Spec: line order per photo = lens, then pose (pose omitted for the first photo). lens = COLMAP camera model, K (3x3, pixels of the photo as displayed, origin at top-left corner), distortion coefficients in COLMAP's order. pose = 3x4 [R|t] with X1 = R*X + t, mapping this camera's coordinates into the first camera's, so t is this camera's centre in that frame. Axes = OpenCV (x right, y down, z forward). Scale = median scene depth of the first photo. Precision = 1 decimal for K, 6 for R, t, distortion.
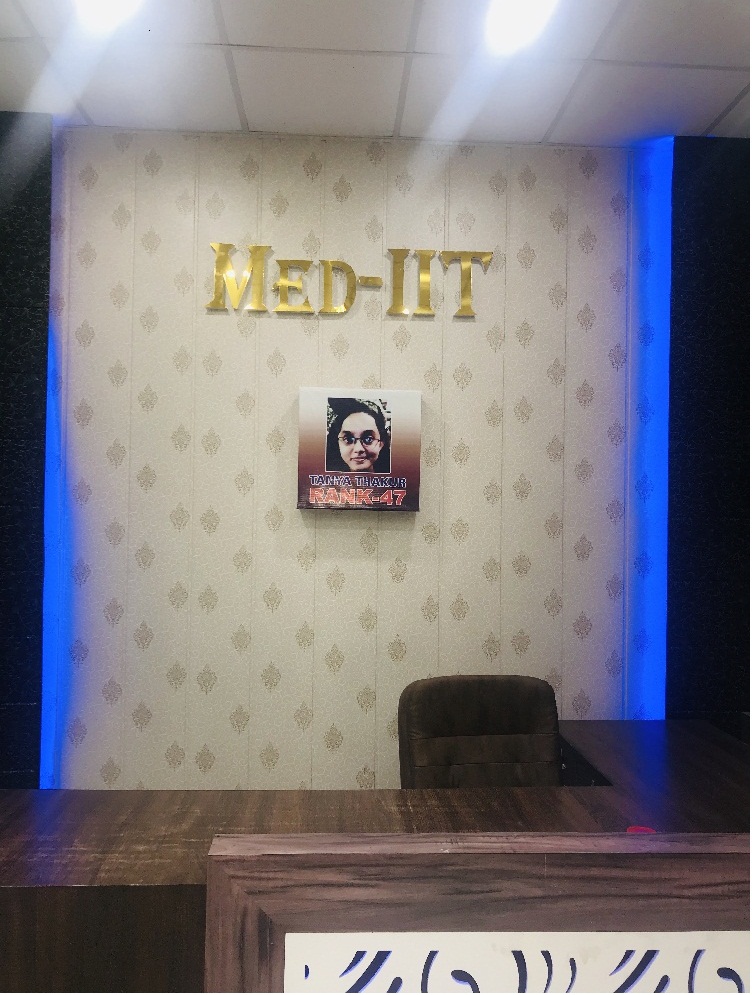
lens RADIAL K [[820.1, 0, 376.0], [0, 820.1, 497.5], [0, 0, 1]] dist [0.041018, 0.003750]
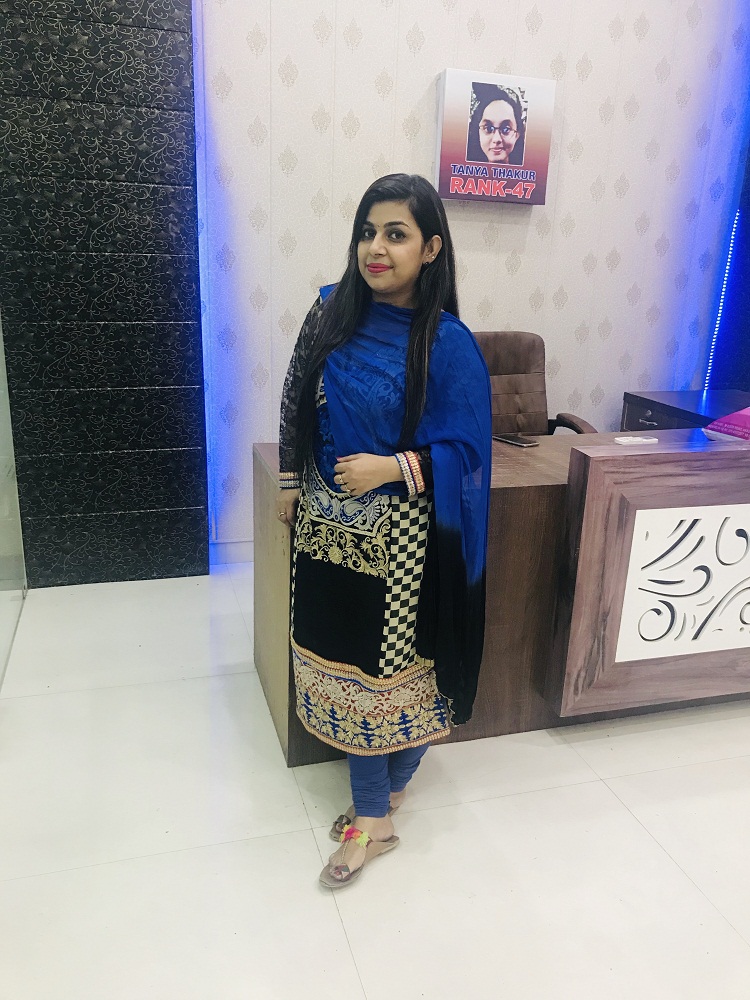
lens RADIAL K [[808.2, 0, 375.0], [0, 808.2, 500.0], [0, 0, 1]] dist [0.006091, 0.012745]
pose [[0.970430, -0.054524, 0.235145, -0.438339], [-0.022104, 0.949988, 0.311502, 0.059266], [-0.240370, -0.307488, 0.920692, -0.050895]]
